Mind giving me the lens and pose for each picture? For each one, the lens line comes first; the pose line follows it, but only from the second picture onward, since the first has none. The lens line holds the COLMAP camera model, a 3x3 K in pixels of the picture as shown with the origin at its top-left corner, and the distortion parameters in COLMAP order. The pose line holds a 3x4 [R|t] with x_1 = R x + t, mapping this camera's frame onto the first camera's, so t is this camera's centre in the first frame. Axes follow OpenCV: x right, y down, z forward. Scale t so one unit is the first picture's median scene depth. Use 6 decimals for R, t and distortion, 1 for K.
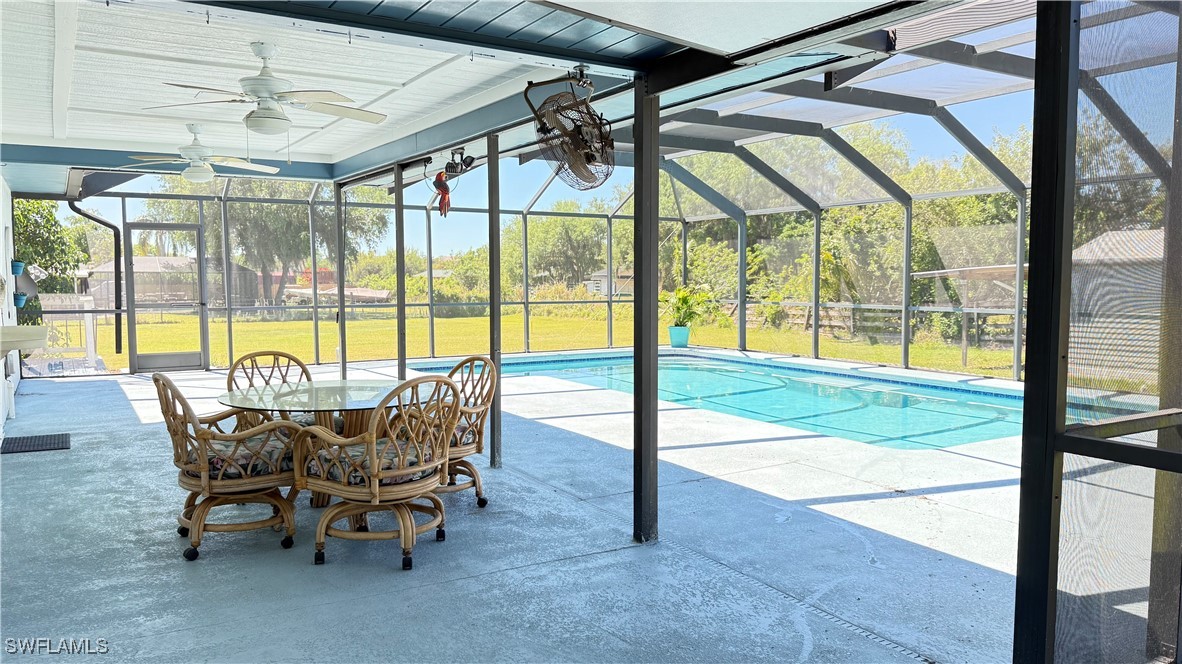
lens RADIAL K [[857.9, 0, 591.0], [0, 857.9, 332.0], [0, 0, 1]] dist [0.087346, -0.000200]
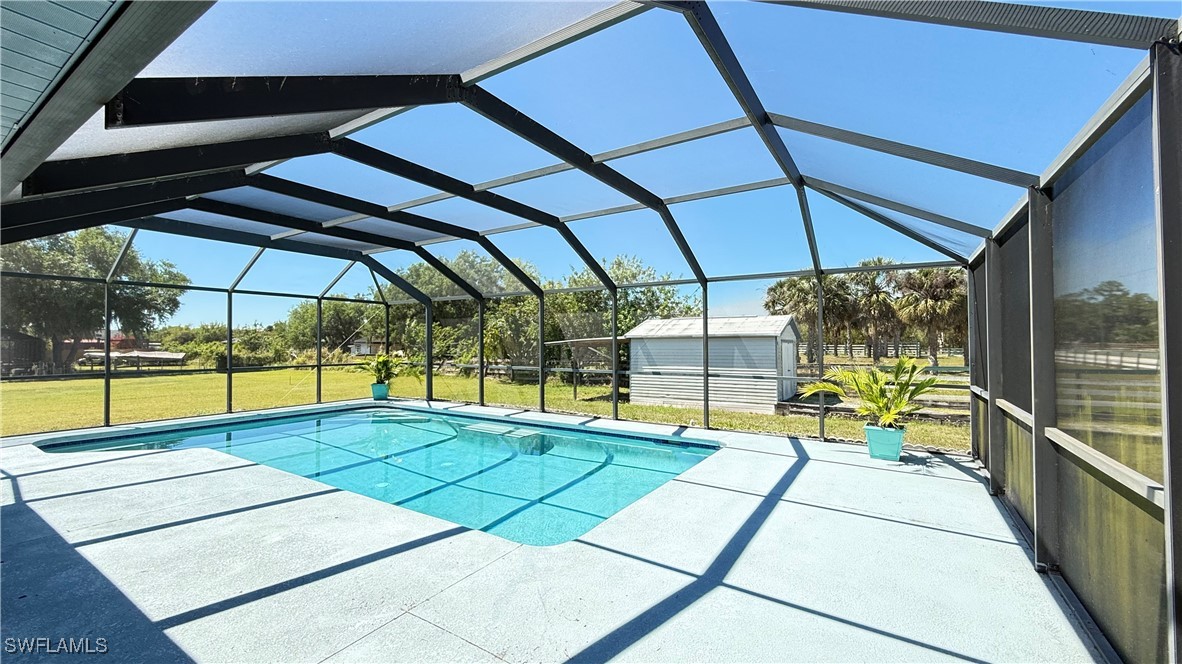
lens RADIAL K [[481.8, 0, 591.0], [0, 481.8, 332.0], [0, 0, 1]] dist [-0.000699, -0.000138]
pose [[0.899753, 0.010146, 0.436281, 0.058724], [0.027807, 0.996365, -0.080518, -0.013925], [-0.435512, 0.084578, 0.896201, 0.164624]]
